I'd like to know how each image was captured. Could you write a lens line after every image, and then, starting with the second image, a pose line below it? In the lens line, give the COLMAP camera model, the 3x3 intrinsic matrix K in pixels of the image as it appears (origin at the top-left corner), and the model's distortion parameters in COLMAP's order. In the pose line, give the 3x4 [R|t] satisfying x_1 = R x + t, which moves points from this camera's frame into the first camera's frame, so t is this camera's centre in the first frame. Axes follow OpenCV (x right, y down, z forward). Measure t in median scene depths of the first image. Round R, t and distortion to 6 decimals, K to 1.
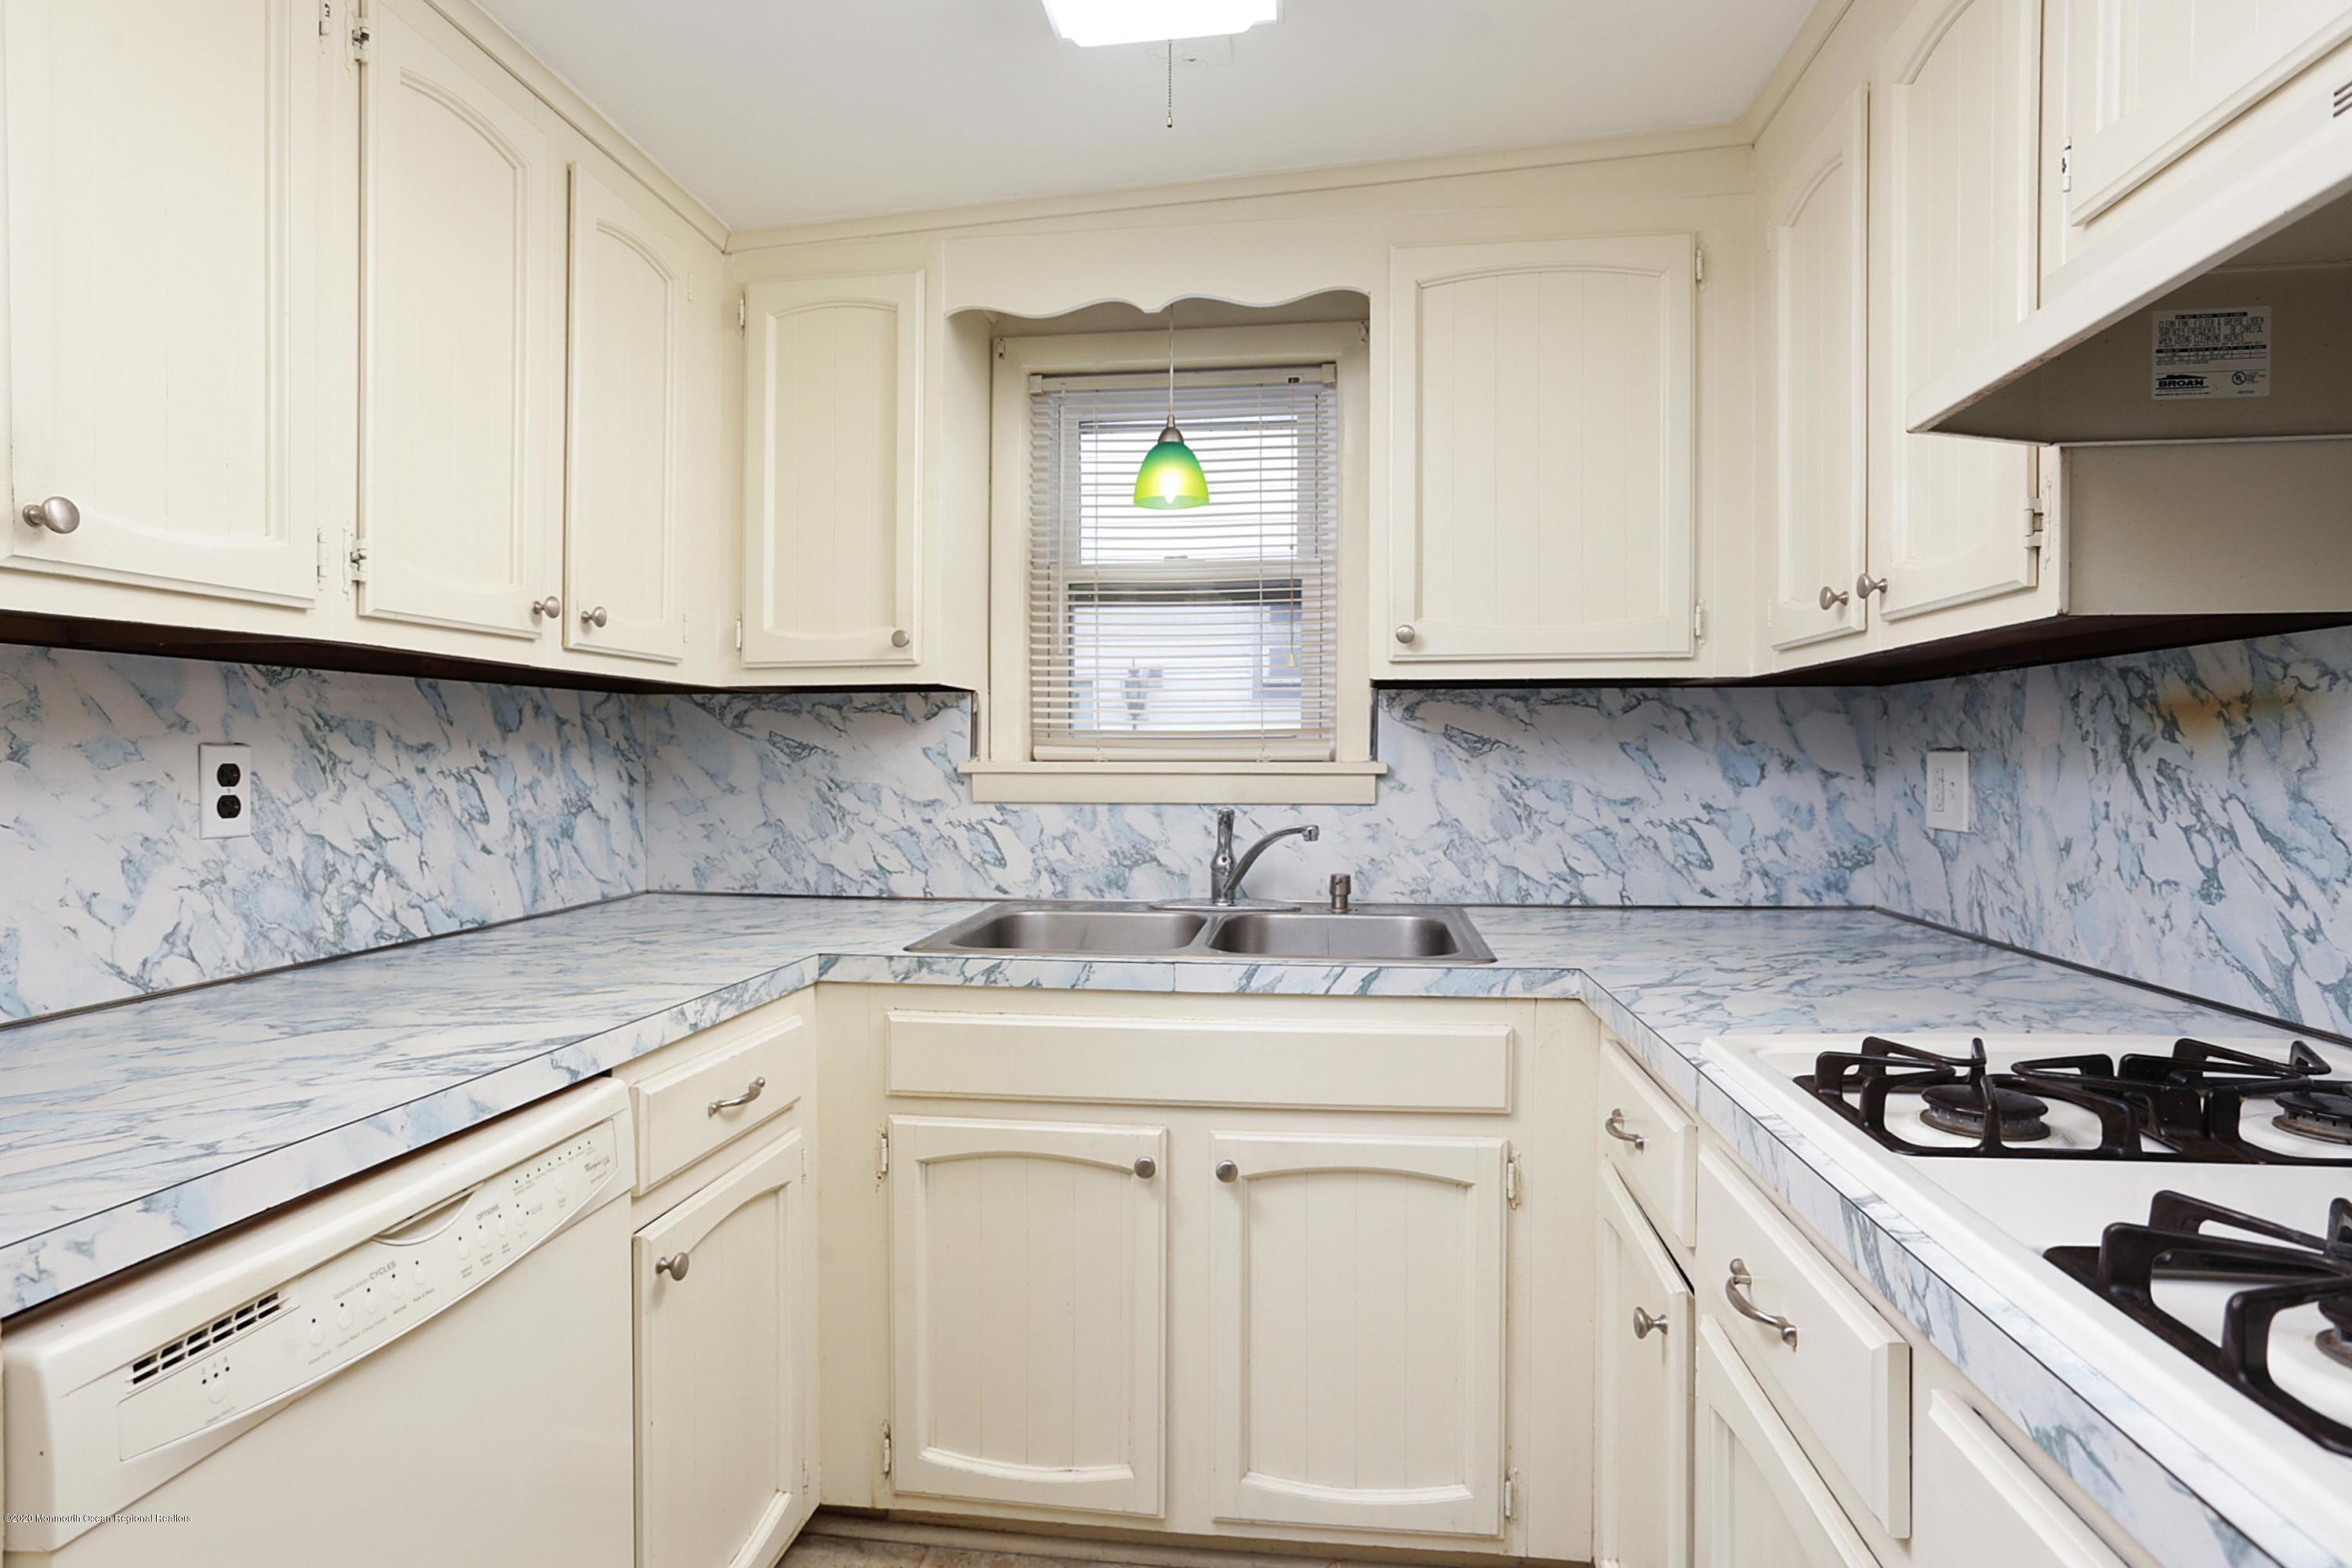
lens RADIAL K [[1208.9, 0, 1158.6], [0, 1208.9, 785.7], [0, 0, 1]] dist [-0.007403, 0.000225]
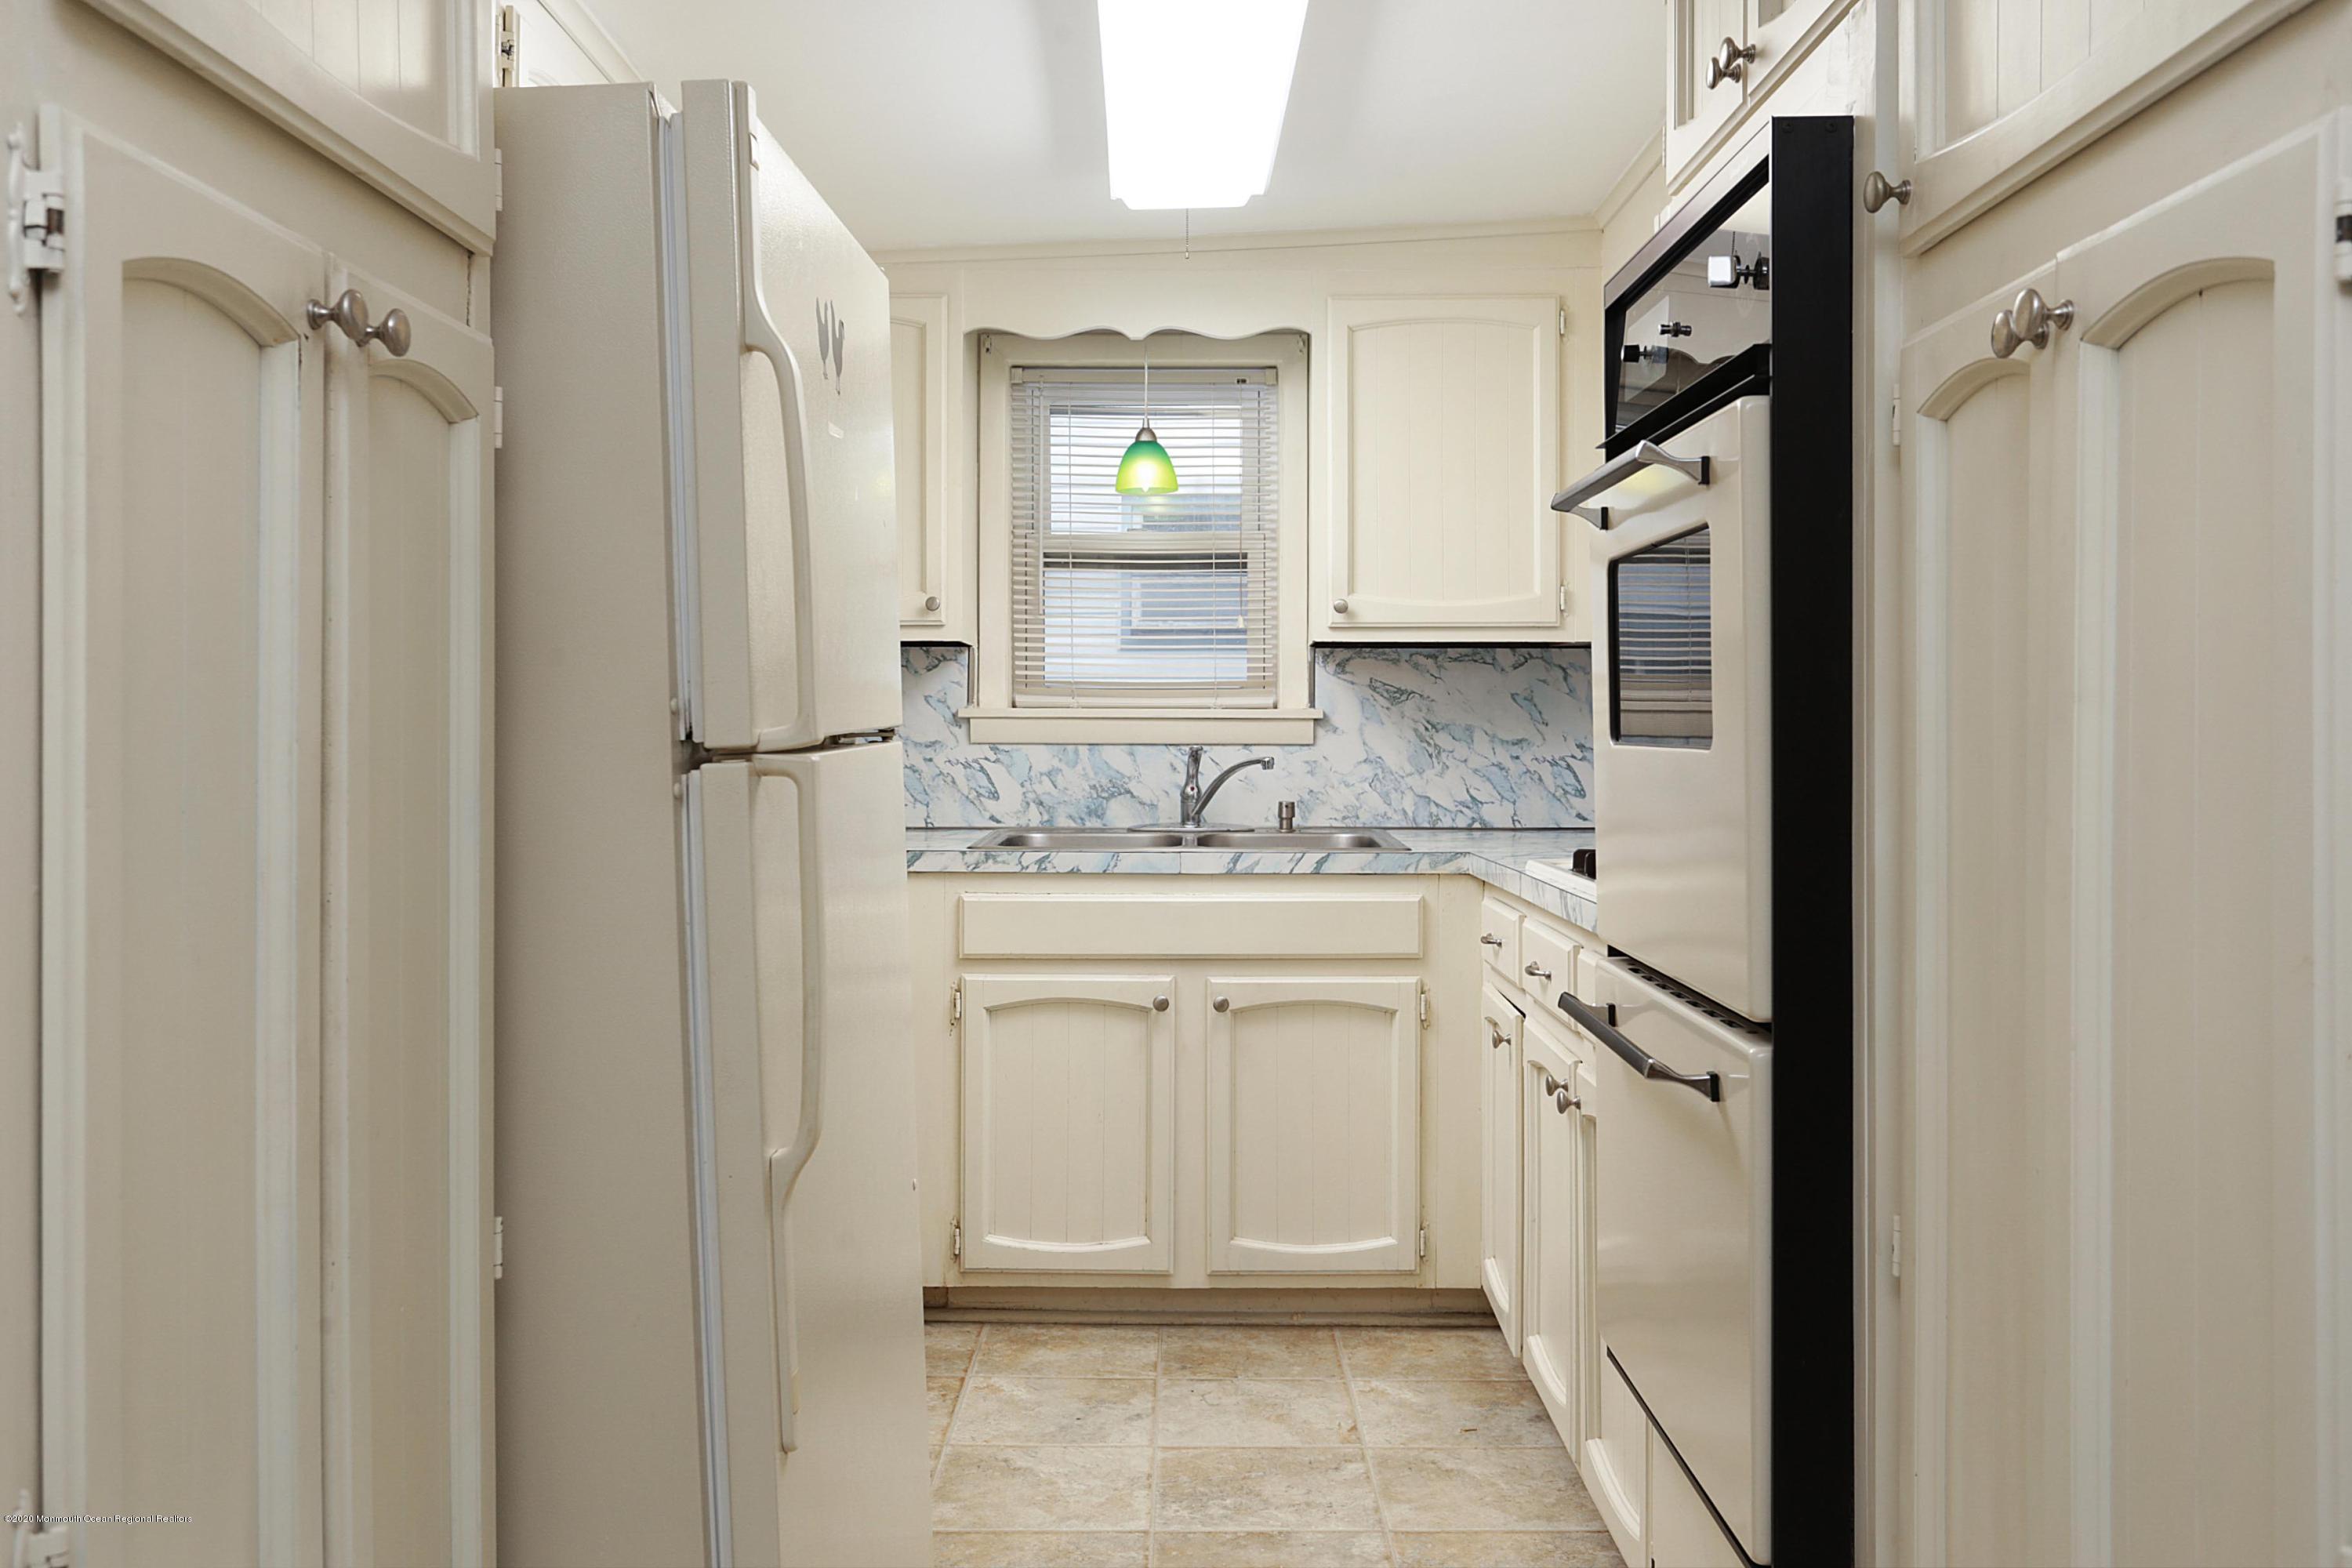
lens RADIAL K [[1967.2, 0, 1180.0], [0, 1967.2, 732.2], [0, 0, 1]] dist [0.006320, -0.000284]
pose [[0.988391, 0.000897, 0.151932, -0.246895], [0.002776, 0.999709, -0.023963, 0.049935], [-0.151909, 0.024106, 0.988101, -0.902125]]
